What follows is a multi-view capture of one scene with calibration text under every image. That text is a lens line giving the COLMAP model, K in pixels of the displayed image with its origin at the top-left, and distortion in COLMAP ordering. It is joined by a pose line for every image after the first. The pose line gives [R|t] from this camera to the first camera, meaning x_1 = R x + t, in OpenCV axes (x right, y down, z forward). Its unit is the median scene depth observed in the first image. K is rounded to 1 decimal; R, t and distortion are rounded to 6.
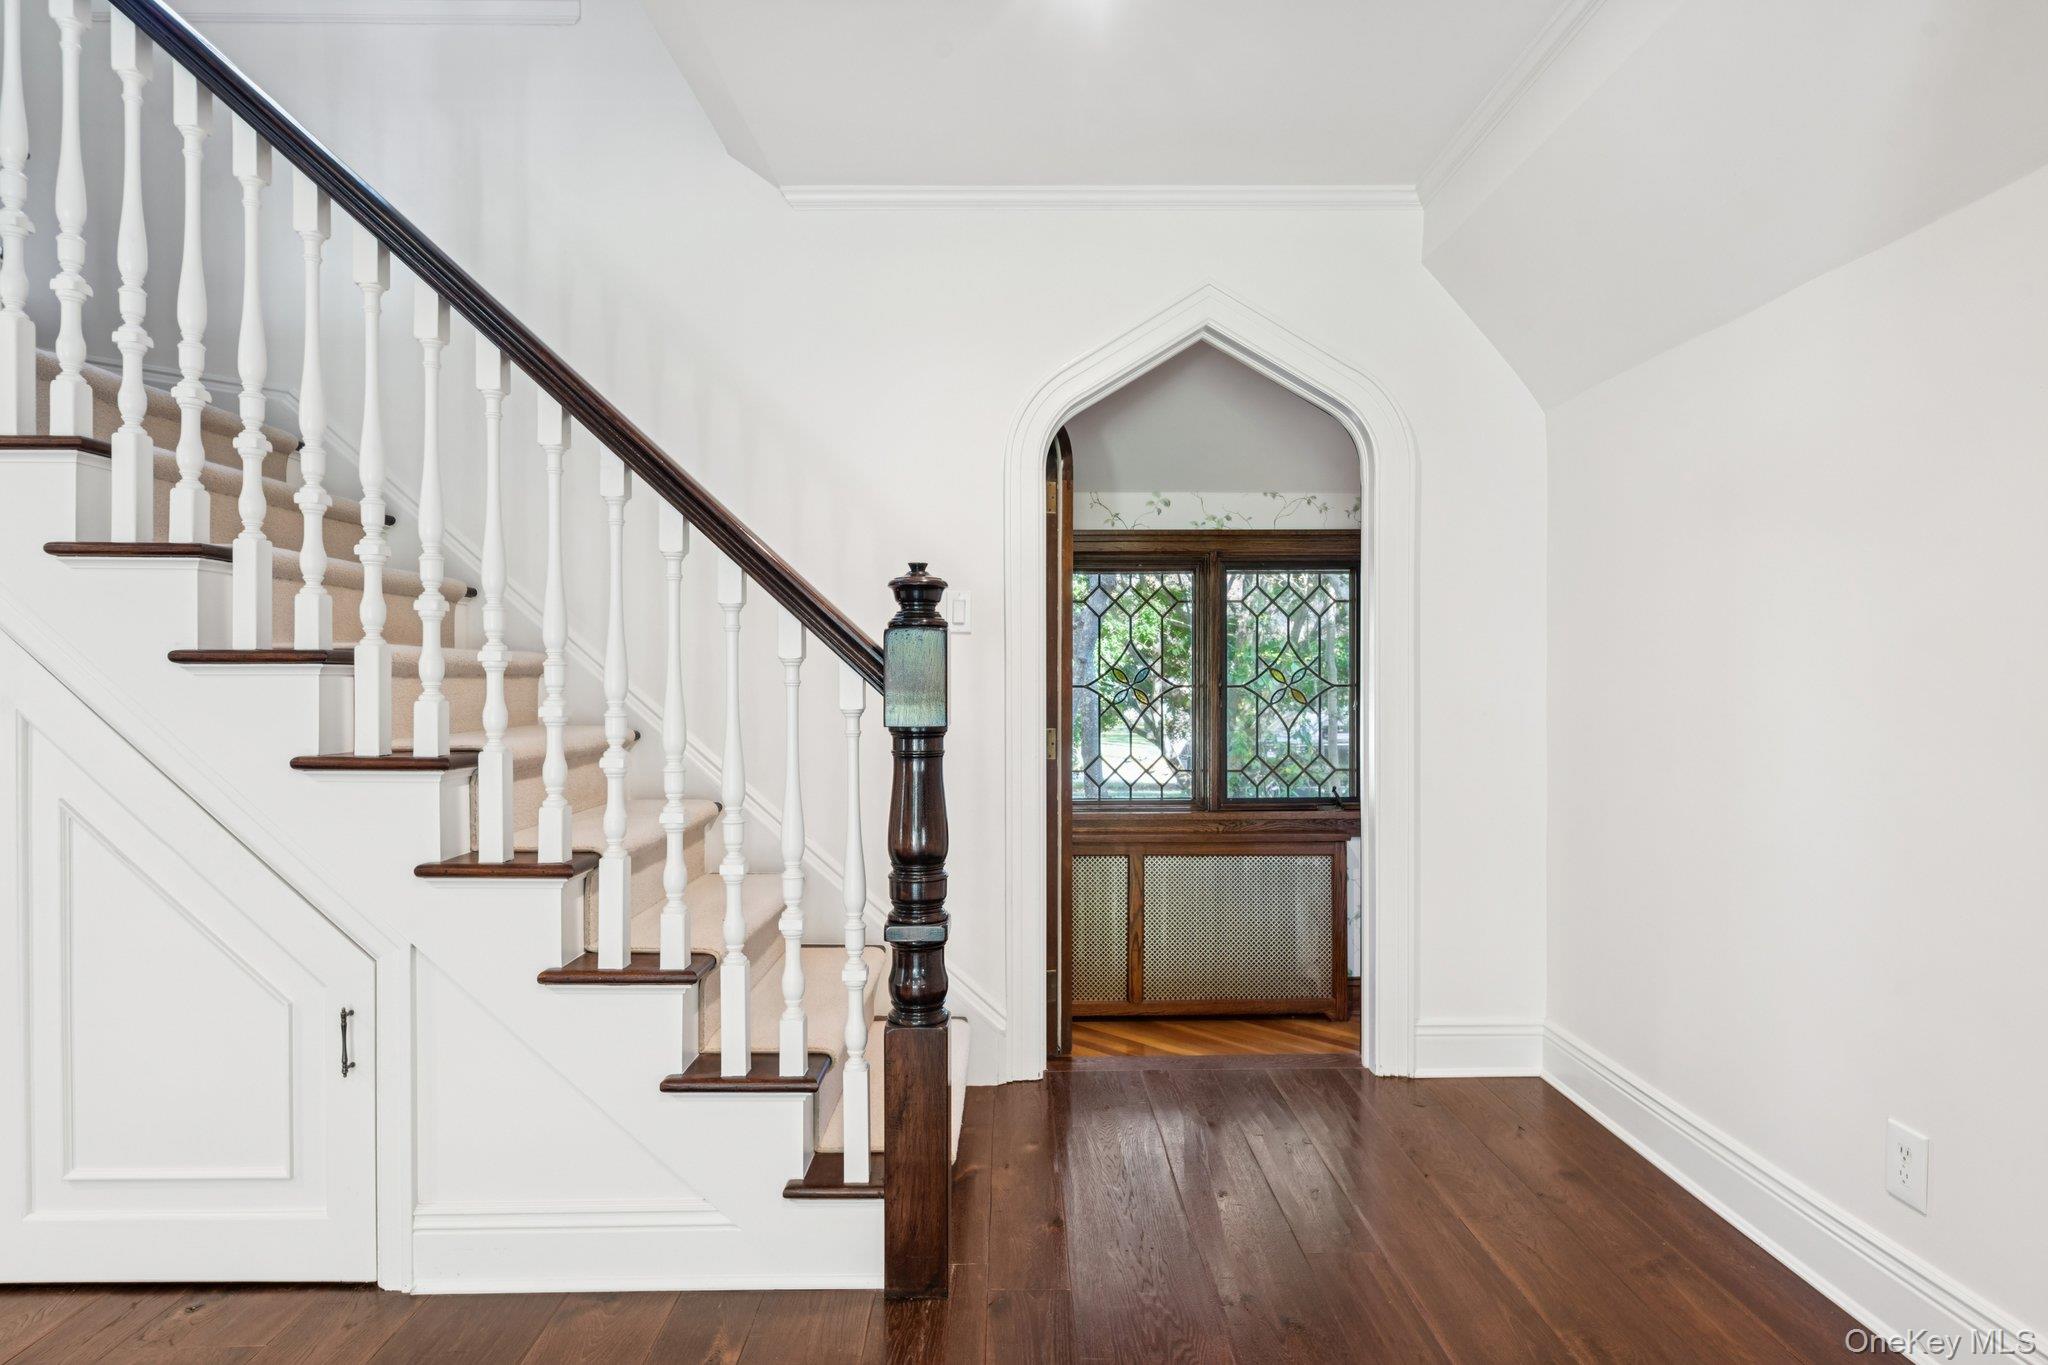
lens RADIAL K [[1143.7, 0, 1027.3], [0, 1143.7, 685.2], [0, 0, 1]] dist [-0.004064, 0.000909]
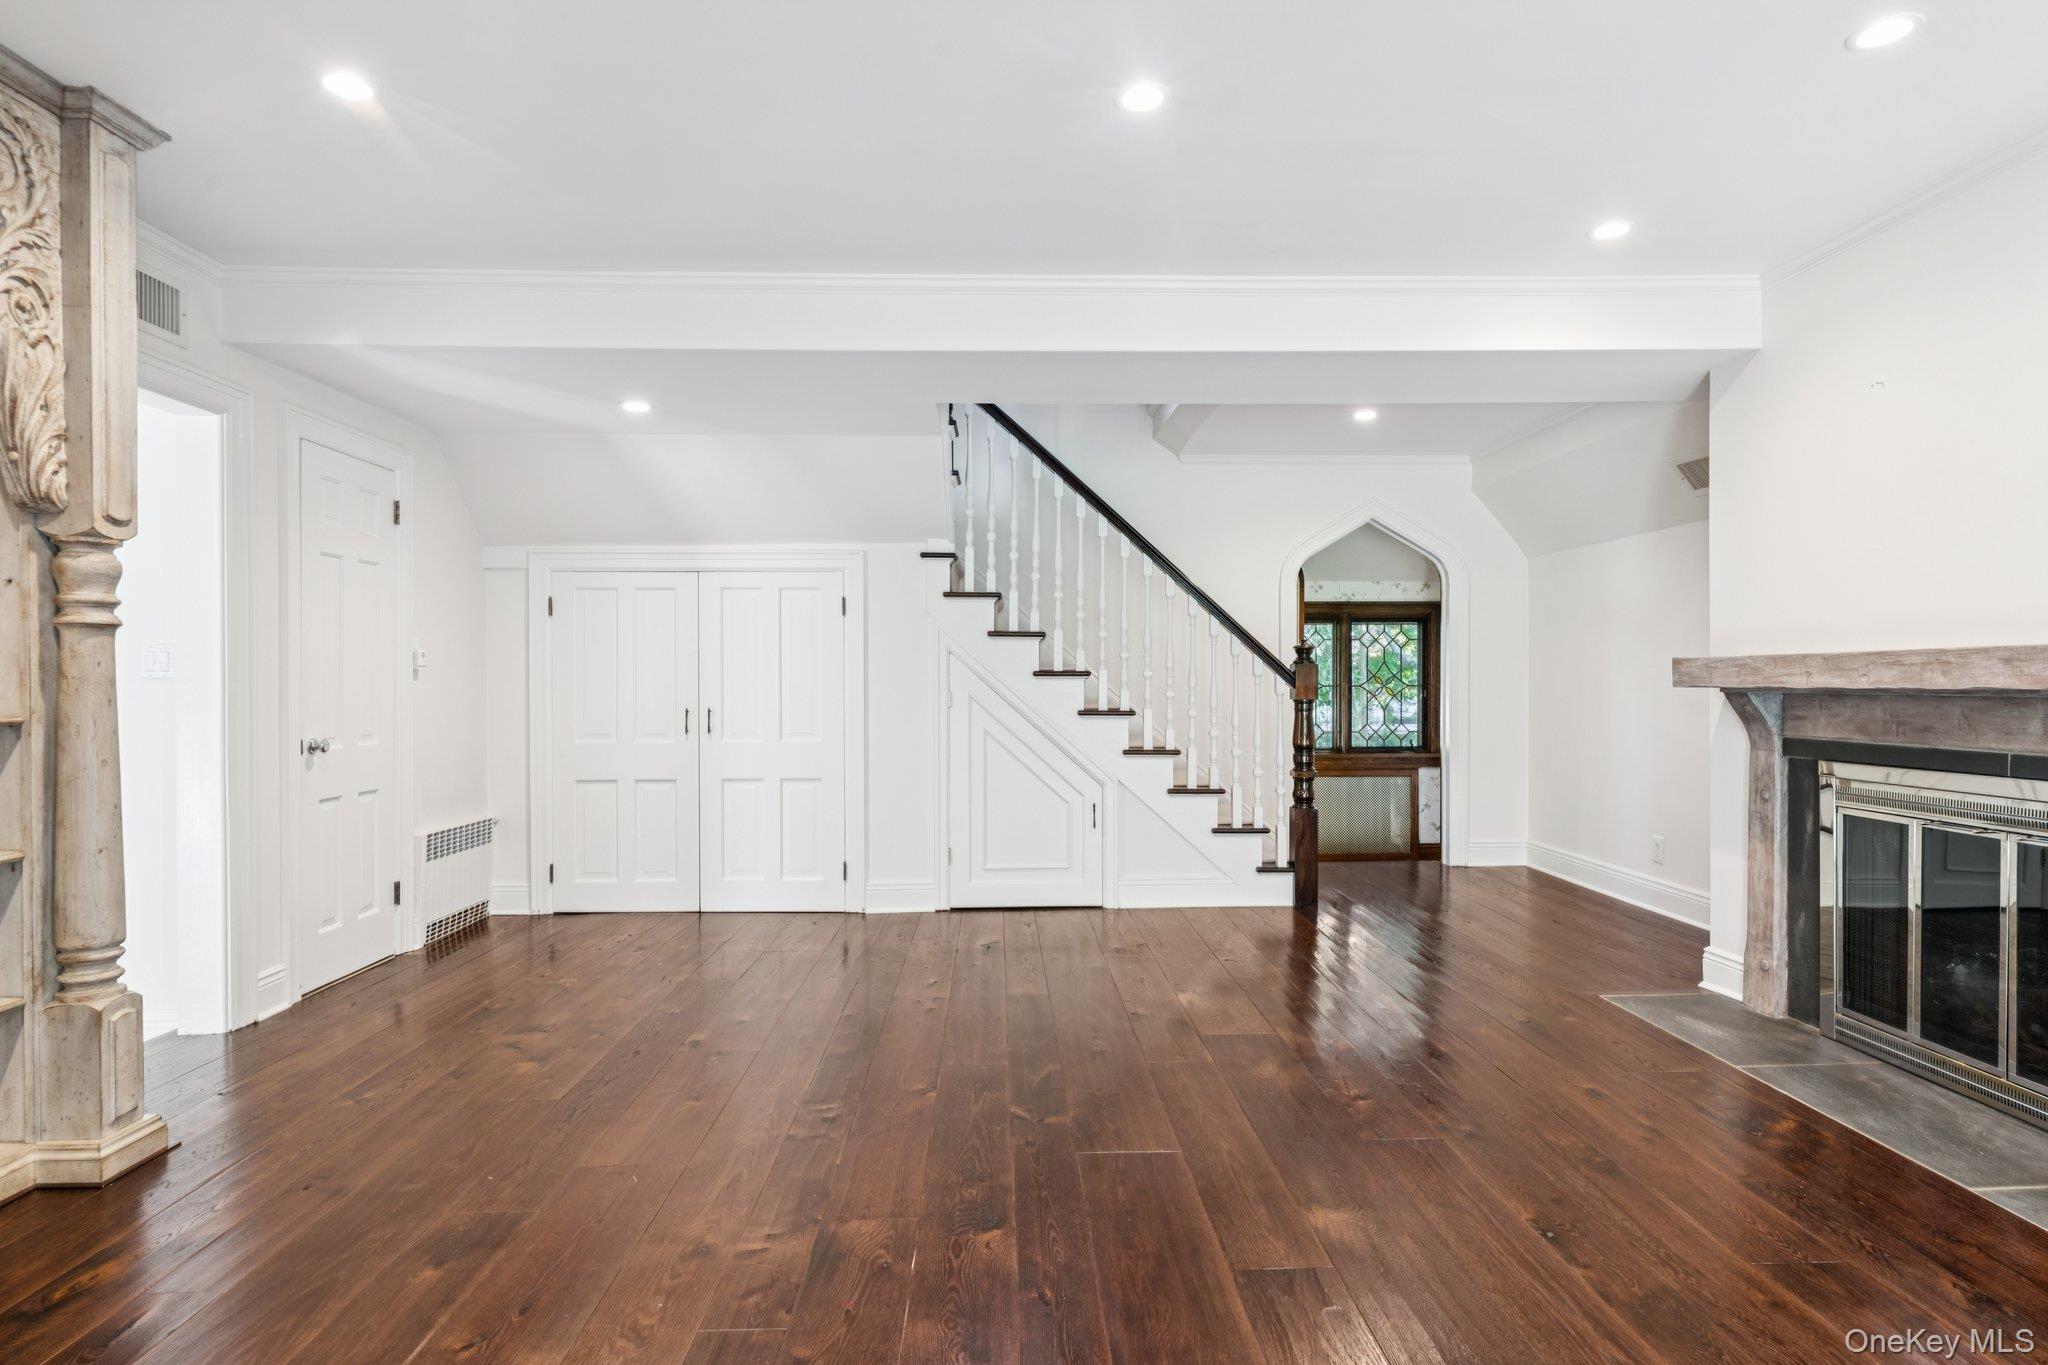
lens RADIAL K [[1101.4, 0, 1023.0], [0, 1101.4, 679.2], [0, 0, 1]] dist [0.002418, 0.000031]
pose [[0.999848, 0.002986, 0.017192, -0.595916], [-0.002893, 0.999981, -0.005401, 0.002367], [-0.017207, 0.005351, 0.999838, -1.181624]]
